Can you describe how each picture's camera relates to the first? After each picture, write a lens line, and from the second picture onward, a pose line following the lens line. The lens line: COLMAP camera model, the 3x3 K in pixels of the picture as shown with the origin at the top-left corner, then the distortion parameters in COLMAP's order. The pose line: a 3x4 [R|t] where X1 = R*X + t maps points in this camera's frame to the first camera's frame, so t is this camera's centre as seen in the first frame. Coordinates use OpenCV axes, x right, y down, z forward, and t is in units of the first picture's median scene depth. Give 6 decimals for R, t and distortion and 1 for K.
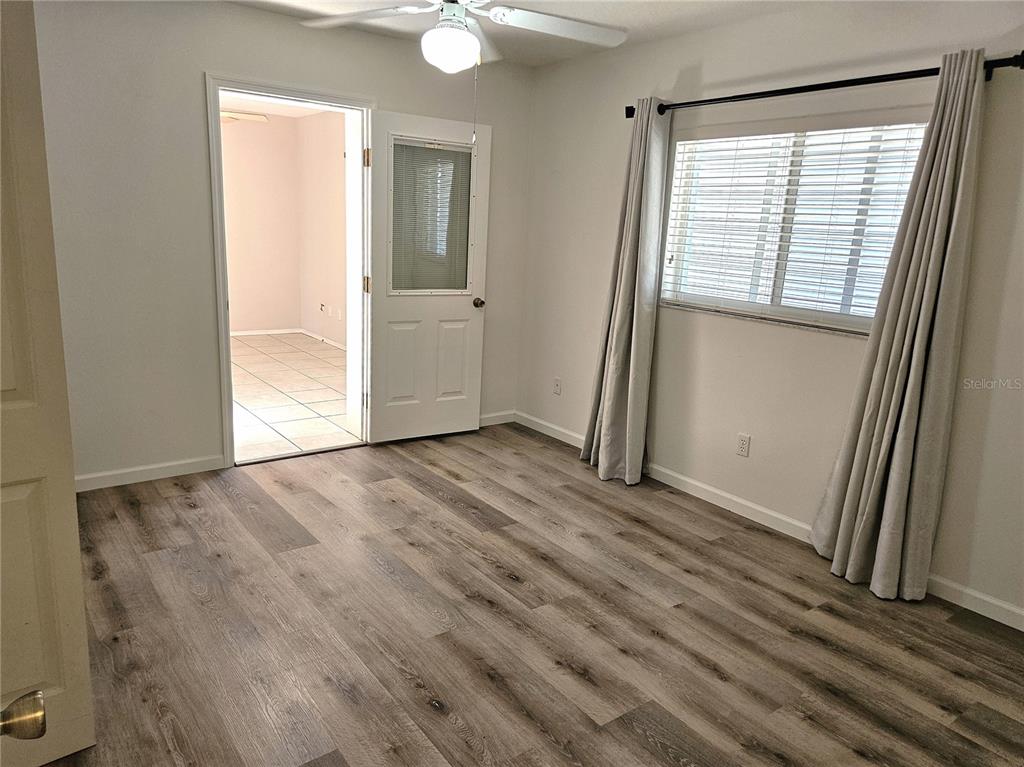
lens RADIAL K [[706.1, 0, 527.5], [0, 706.1, 401.6], [0, 0, 1]] dist [0.064018, -0.072952]
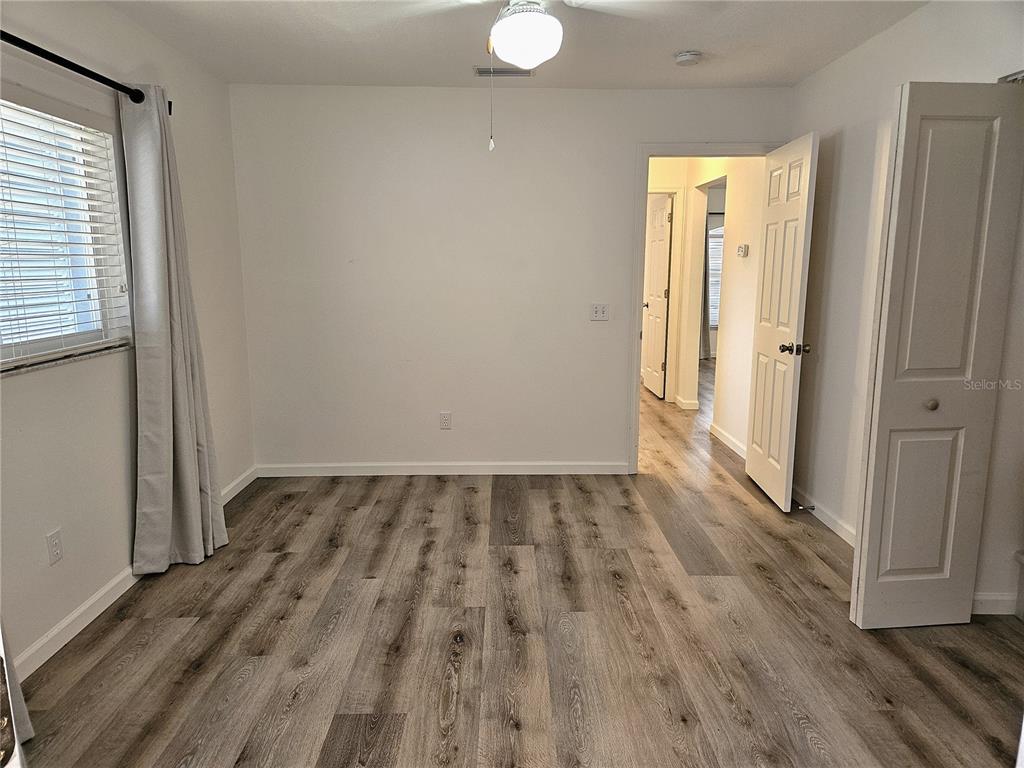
lens RADIAL K [[693.8, 0, 511.9], [0, 693.8, 379.6], [0, 0, 1]] dist [0.064364, -0.062118]
pose [[-0.795623, -0.149371, 0.587087, -0.487040], [0.110151, 0.917298, 0.382663, -0.341381], [-0.595693, 0.369124, -0.713370, 1.324496]]
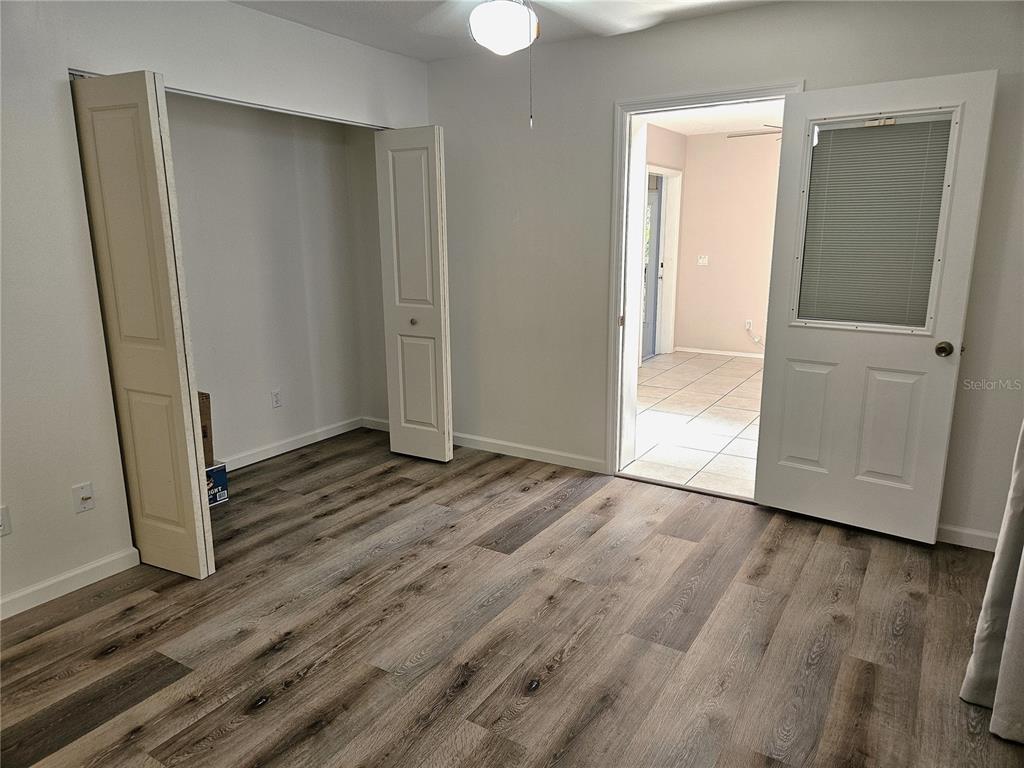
lens RADIAL K [[697.8, 0, 512.0], [0, 697.8, 384.0], [0, 0, 1]] dist [0.074608, -0.063040]
pose [[0.343793, 0.154822, -0.926195, 0.564619], [-0.212167, 0.973617, 0.083995, -0.114170], [0.914763, 0.167631, 0.367570, 0.583645]]
